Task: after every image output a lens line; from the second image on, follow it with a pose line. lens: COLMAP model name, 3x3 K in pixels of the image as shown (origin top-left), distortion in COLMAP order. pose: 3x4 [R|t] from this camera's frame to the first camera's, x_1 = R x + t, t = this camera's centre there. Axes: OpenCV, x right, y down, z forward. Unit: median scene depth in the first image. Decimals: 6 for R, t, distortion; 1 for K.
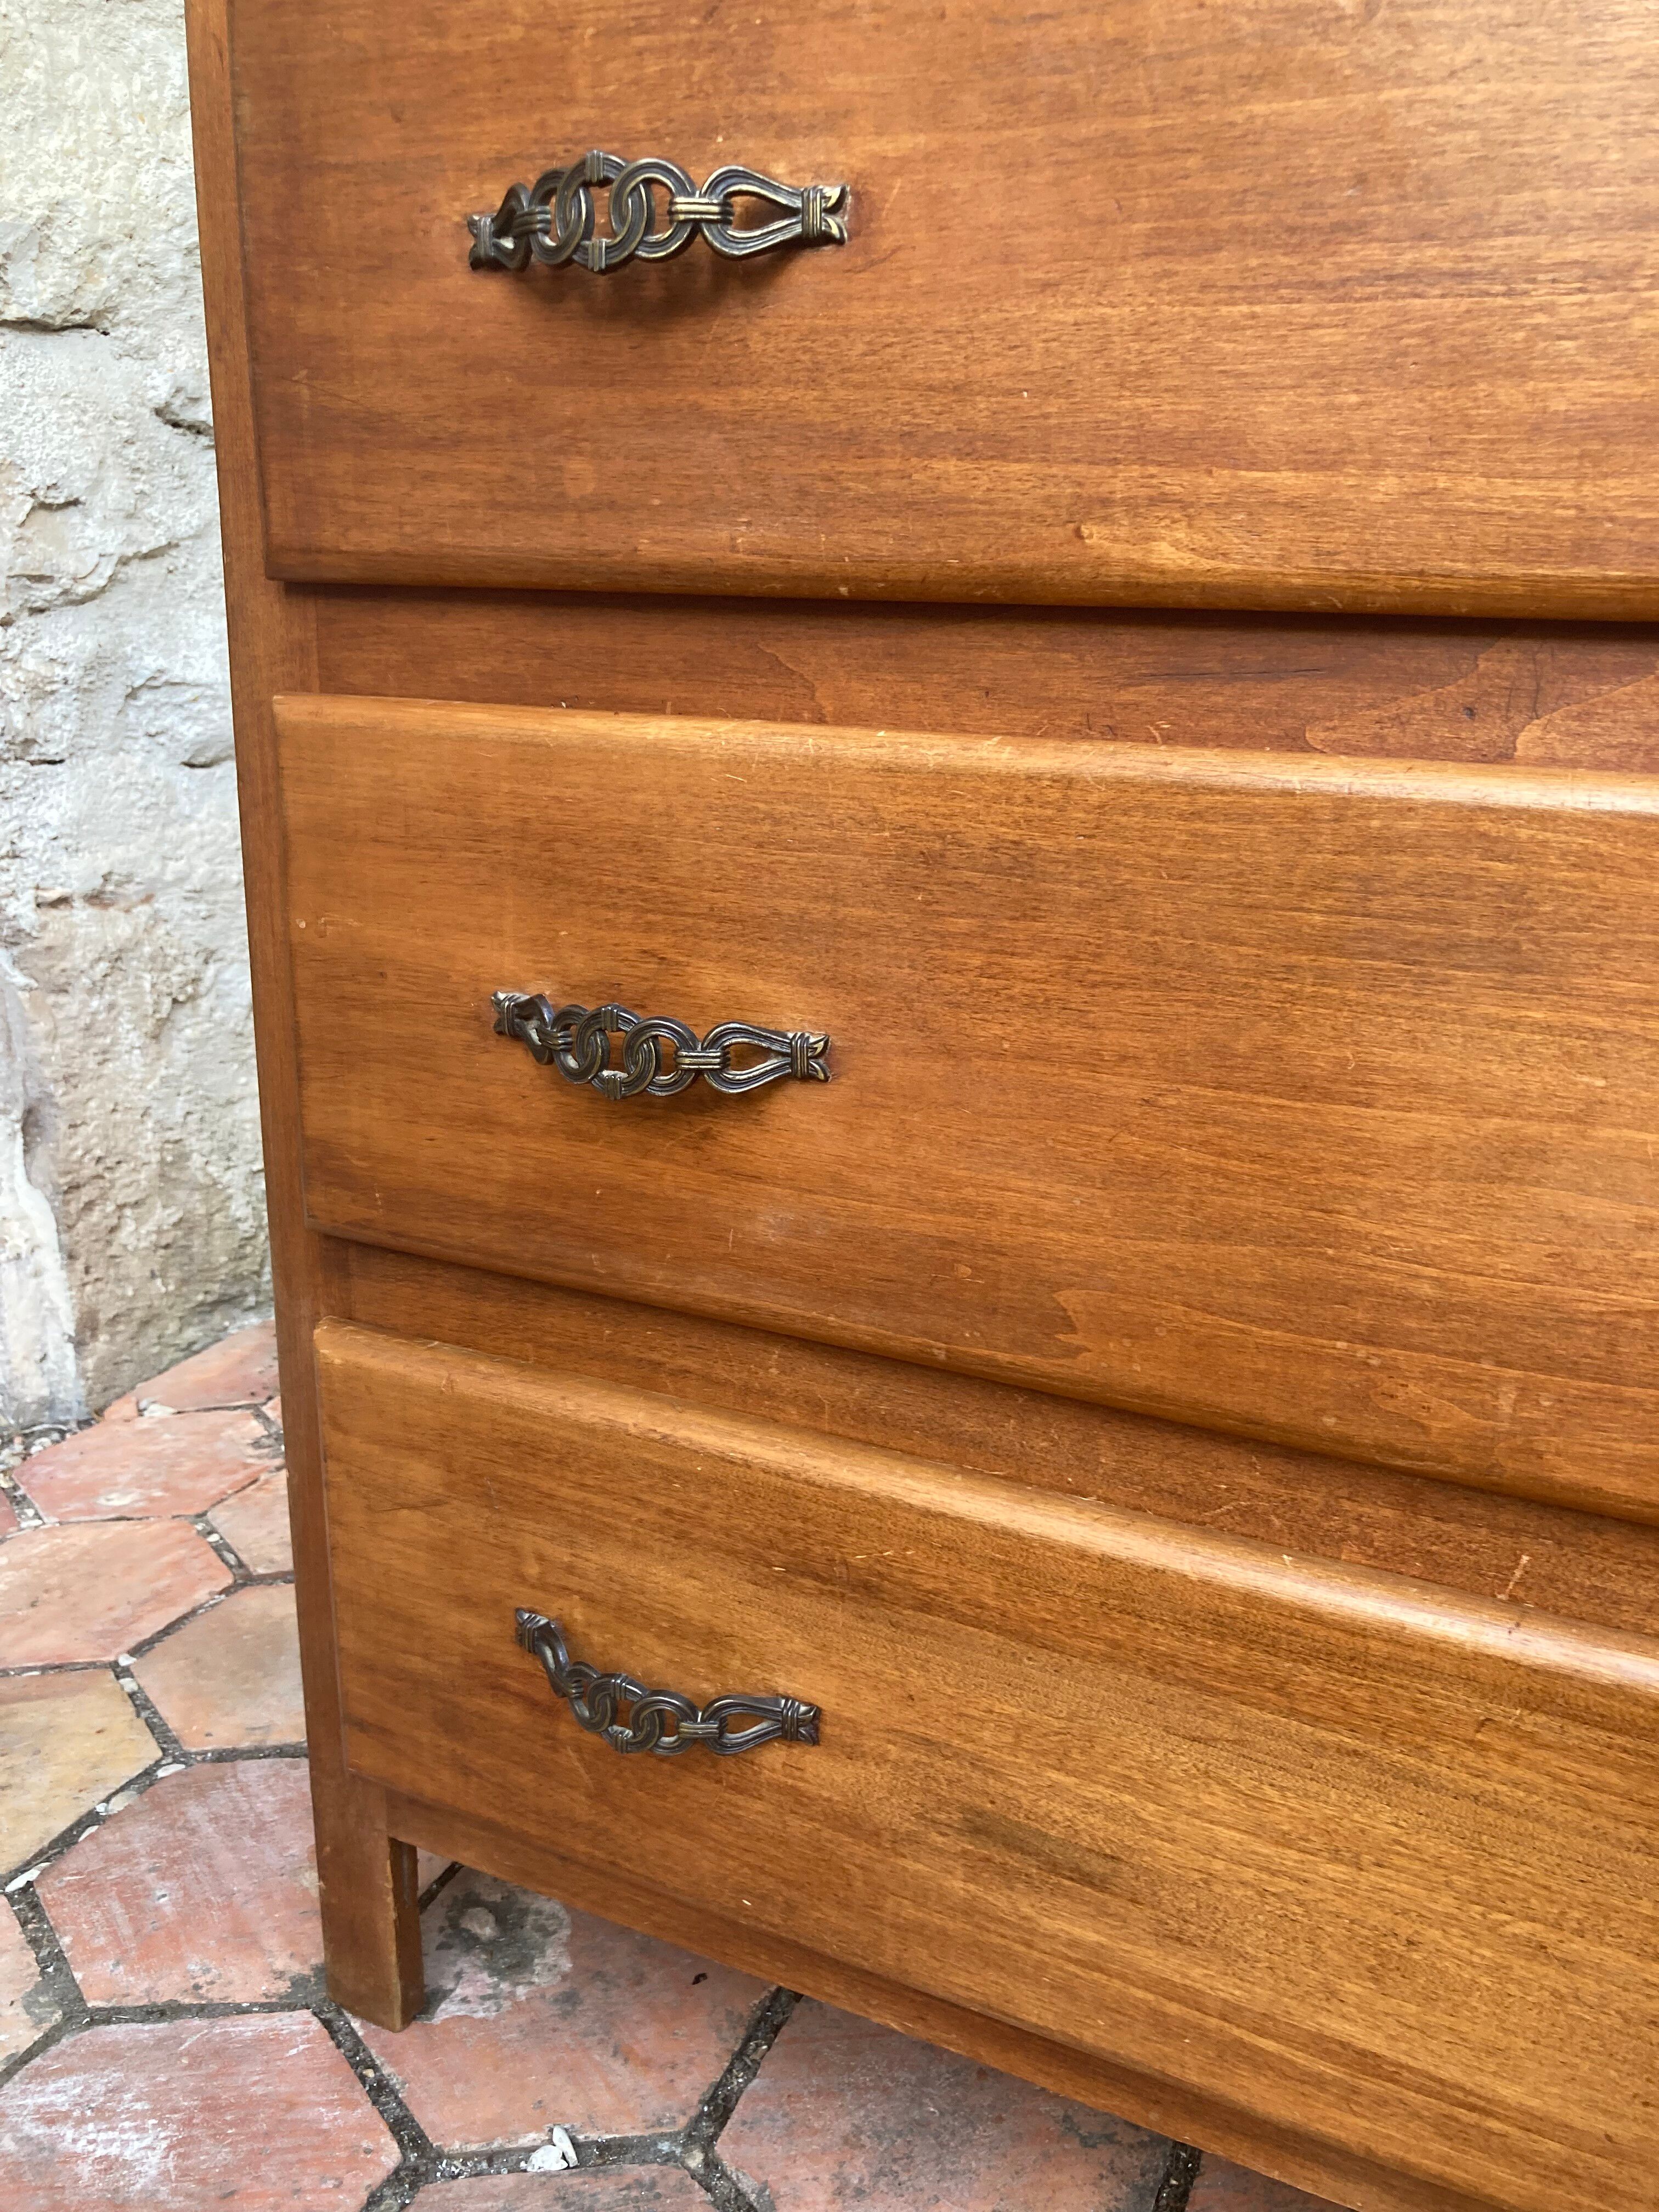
lens RADIAL K [[1791.9, 0, 847.8], [0, 1791.9, 1116.6], [0, 0, 1]] dist [-0.004585, 0.015418]
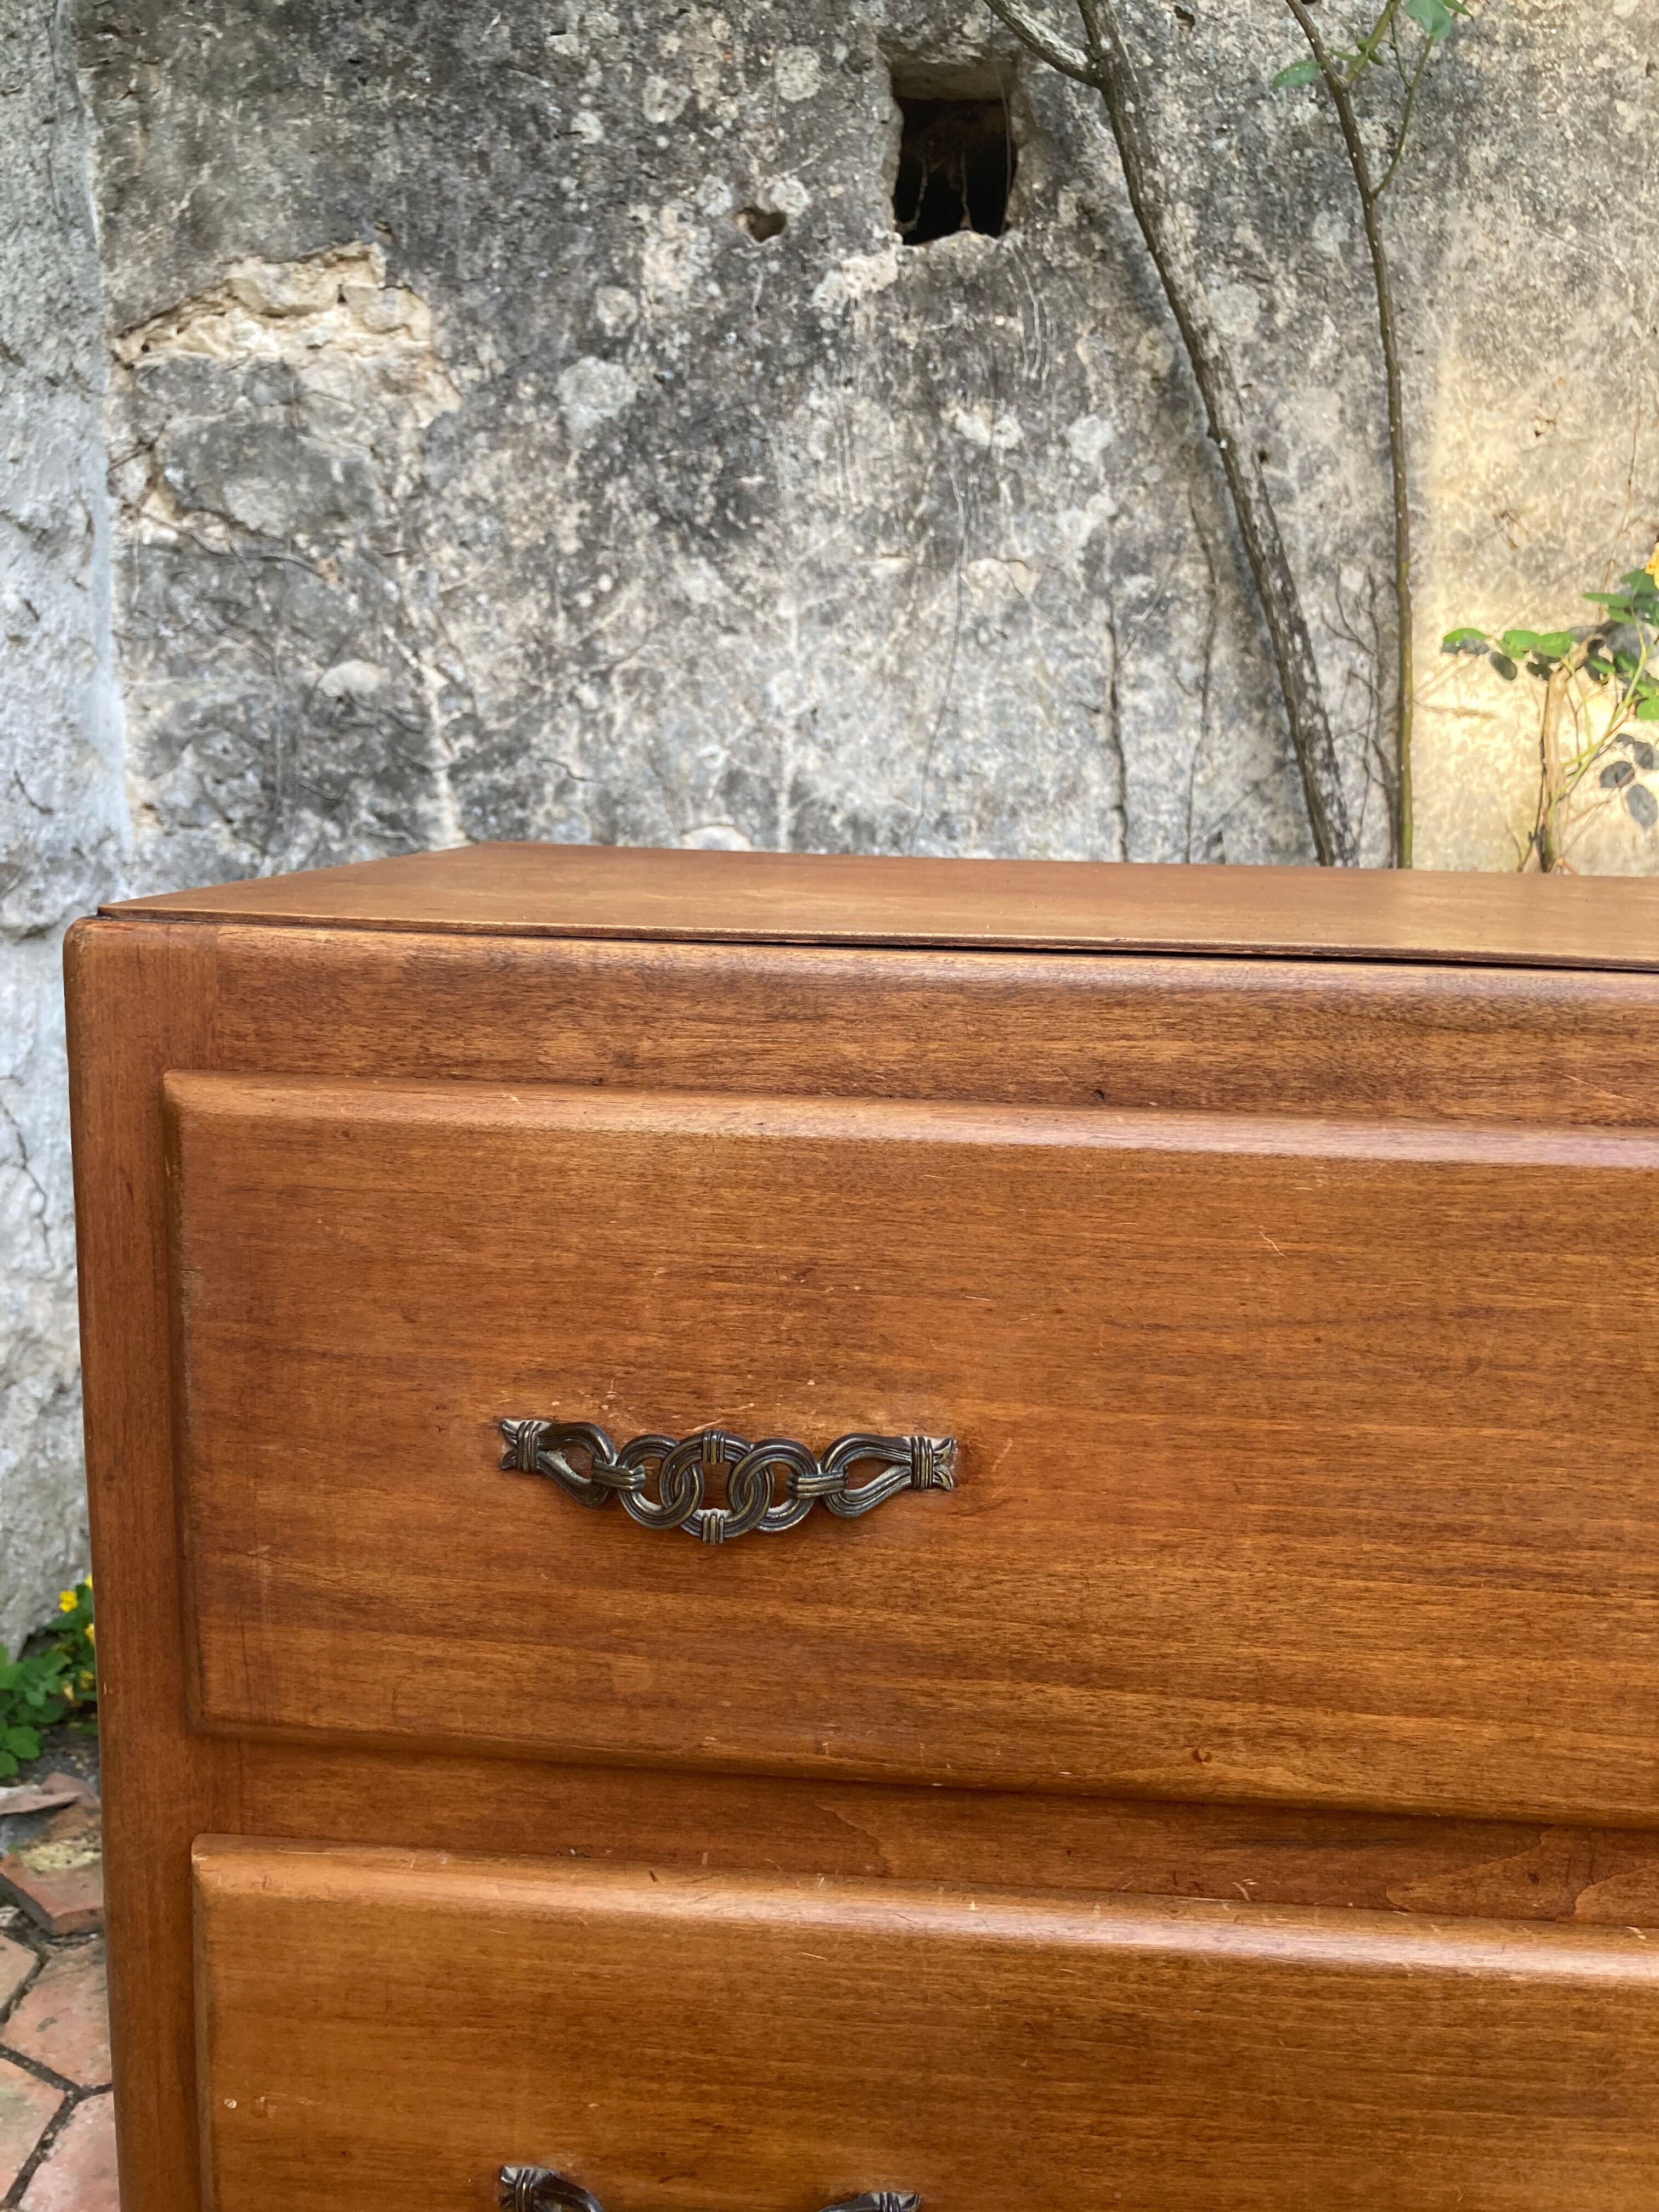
lens RADIAL K [[1791.9, 0, 796.2], [0, 1791.9, 1118.1], [0, 0, 1]] dist [-0.004585, 0.015418]
pose [[0.923145, -0.068670, 0.378269, -0.407432], [0.100972, 0.992684, -0.066207, -0.578026], [-0.370955, 0.099313, 0.923325, 0.074008]]
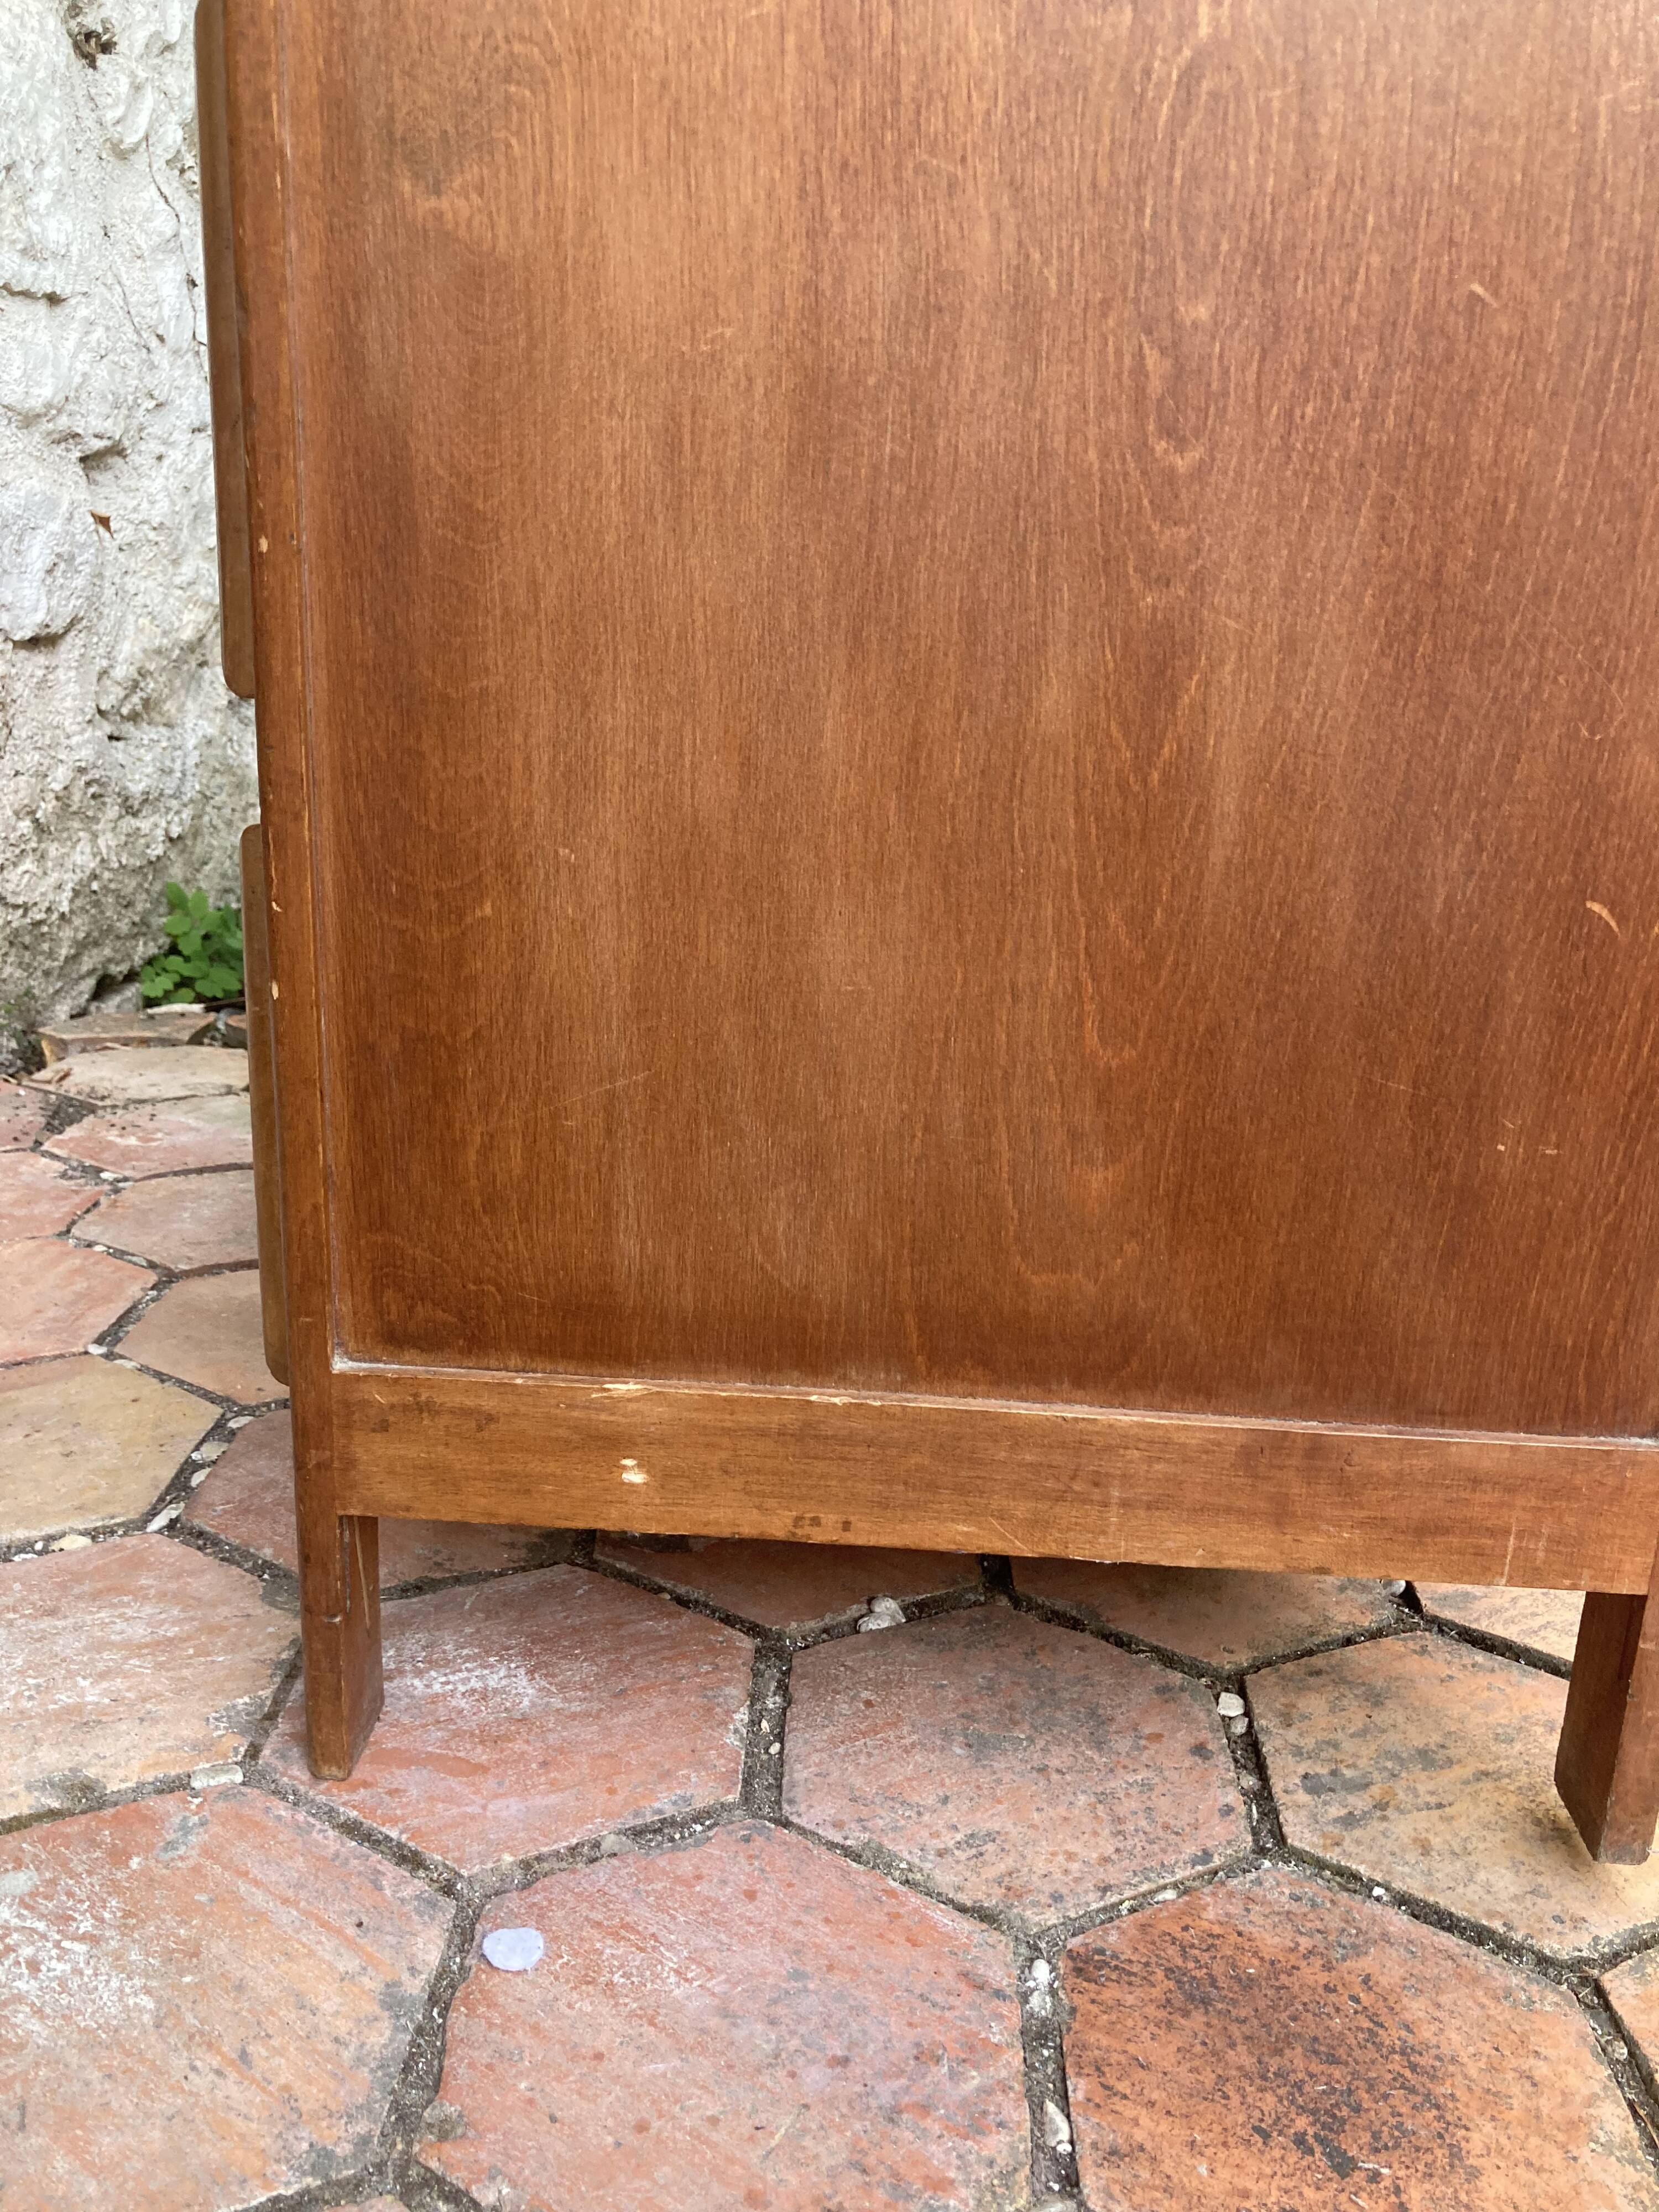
lens RADIAL K [[1791.9, 0, 838.4], [0, 1791.9, 1115.6], [0, 0, 1]] dist [-0.004585, 0.015418]
pose [[0.924278, -0.066214, 0.375935, -0.761618], [0.048904, 0.997265, 0.055412, 0.298543], [-0.378575, -0.032831, 0.924988, 0.037476]]
